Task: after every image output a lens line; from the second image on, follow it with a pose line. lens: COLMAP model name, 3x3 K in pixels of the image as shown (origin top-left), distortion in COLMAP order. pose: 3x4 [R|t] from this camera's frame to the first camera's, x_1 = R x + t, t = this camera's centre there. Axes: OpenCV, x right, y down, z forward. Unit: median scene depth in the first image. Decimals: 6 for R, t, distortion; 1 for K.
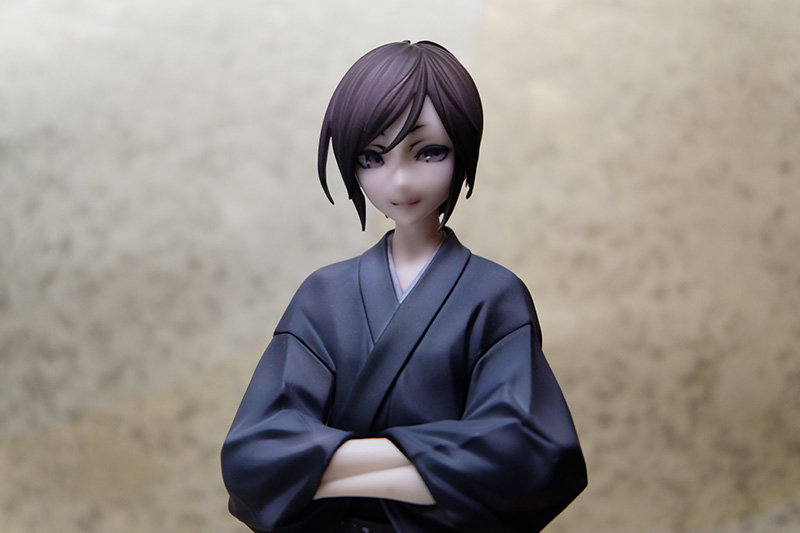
lens RADIAL K [[1770.9, 0, 400.0], [0, 1770.9, 266.5], [0, 0, 1]] dist [0.006656, 0.436237]
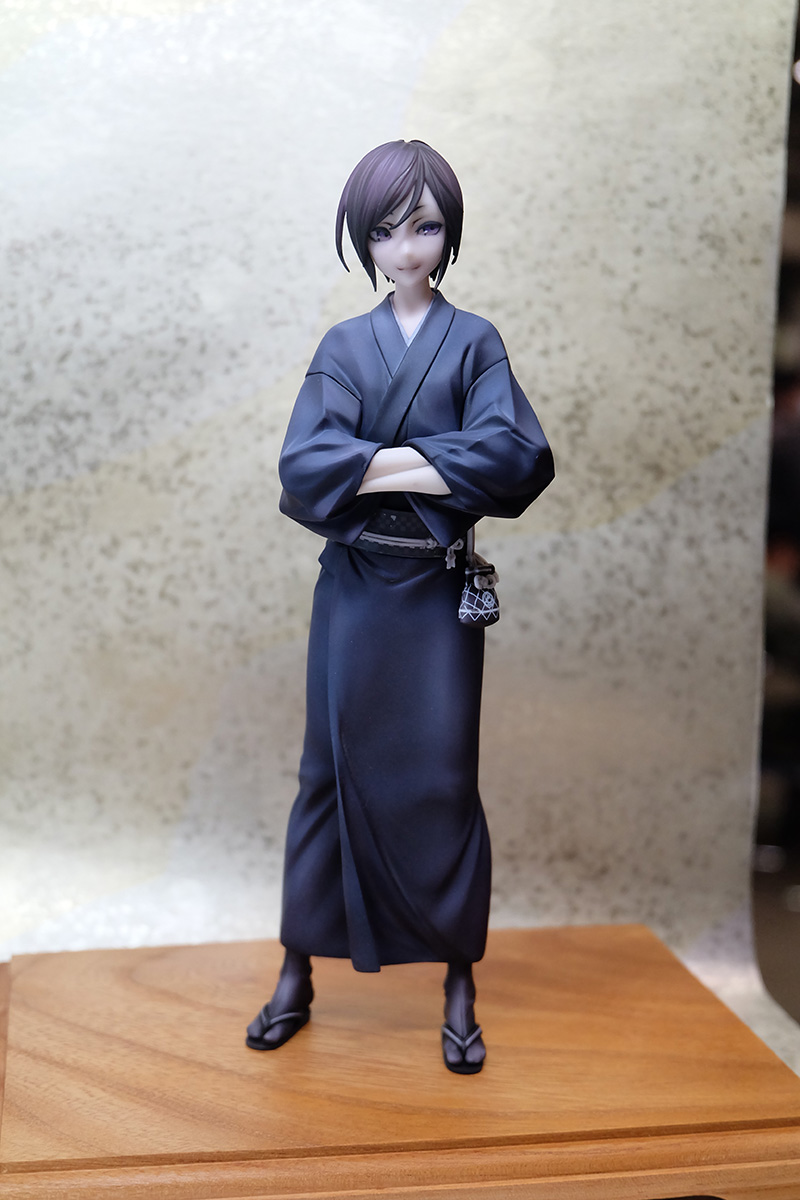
lens RADIAL K [[1459.1, 0, 400.0], [0, 1459.1, 600.0], [0, 0, 1]] dist [-0.011228, 0.015194]
pose [[0.990193, -0.053666, 0.128991, -0.150284], [0.033959, 0.988045, 0.150381, 0.042475], [-0.135519, -0.144526, 0.980177, -0.082476]]
